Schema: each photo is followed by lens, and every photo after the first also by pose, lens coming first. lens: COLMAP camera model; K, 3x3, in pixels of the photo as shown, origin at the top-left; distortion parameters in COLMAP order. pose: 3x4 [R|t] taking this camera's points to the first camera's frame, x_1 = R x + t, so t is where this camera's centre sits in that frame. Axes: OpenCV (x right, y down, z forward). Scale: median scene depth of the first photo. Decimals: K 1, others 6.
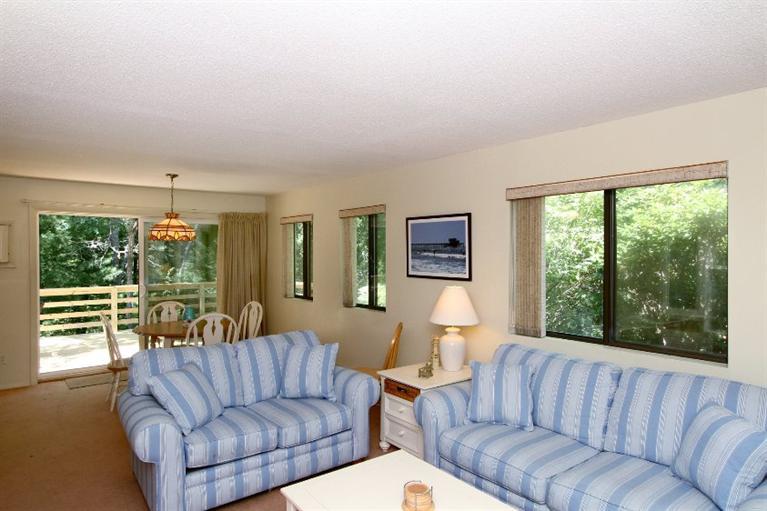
lens RADIAL K [[483.3, 0, 382.3], [0, 483.3, 252.4], [0, 0, 1]] dist [0.004949, 0.000603]
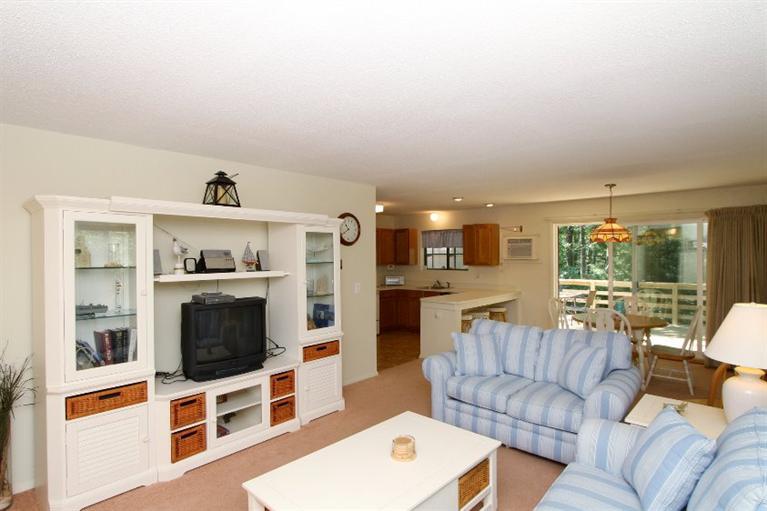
lens RADIAL K [[417.8, 0, 385.0], [0, 417.8, 258.6], [0, 0, 1]] dist [-0.001030, 0.000189]
pose [[0.164289, 0.010662, -0.986355, 0.450973], [0.003140, 0.999931, 0.011332, 0.000875], [0.986407, -0.004959, 0.164244, 0.311292]]
